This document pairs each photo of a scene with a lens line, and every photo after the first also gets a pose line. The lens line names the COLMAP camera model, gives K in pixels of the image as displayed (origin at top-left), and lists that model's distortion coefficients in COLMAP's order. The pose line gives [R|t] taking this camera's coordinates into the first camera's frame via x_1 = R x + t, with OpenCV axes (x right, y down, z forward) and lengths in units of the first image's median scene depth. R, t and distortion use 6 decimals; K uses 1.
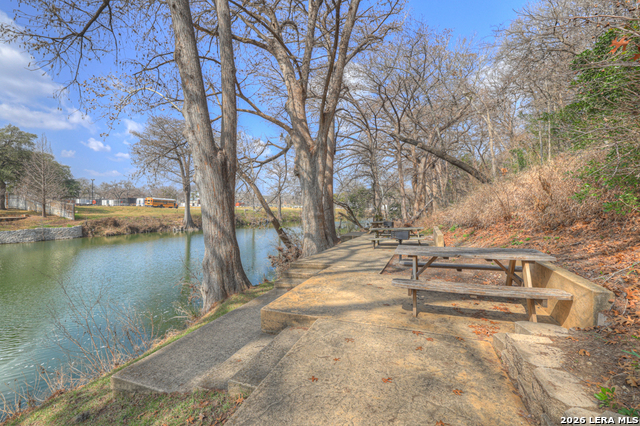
lens RADIAL K [[276.7, 0, 318.5], [0, 276.7, 212.0], [0, 0, 1]] dist [-0.017644, 0.001767]
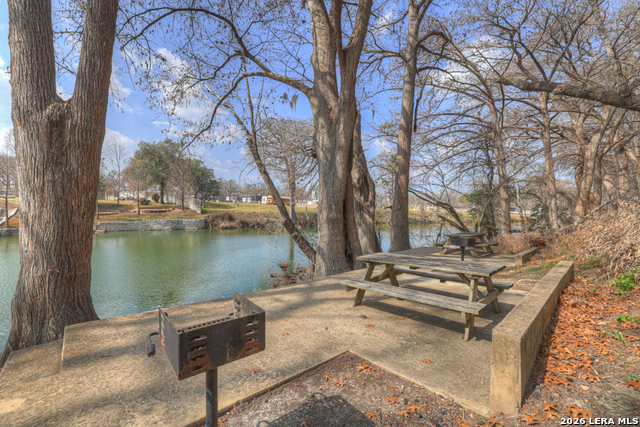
lens RADIAL K [[276.7, 0, 315.9], [0, 276.7, 208.7], [0, 0, 1]] dist [-0.017644, 0.001767]
pose [[0.896086, 0.026129, -0.443111, 0.082111], [-0.031336, 0.999499, -0.004433, -0.001881], [0.442773, 0.017857, 0.896456, 0.150861]]
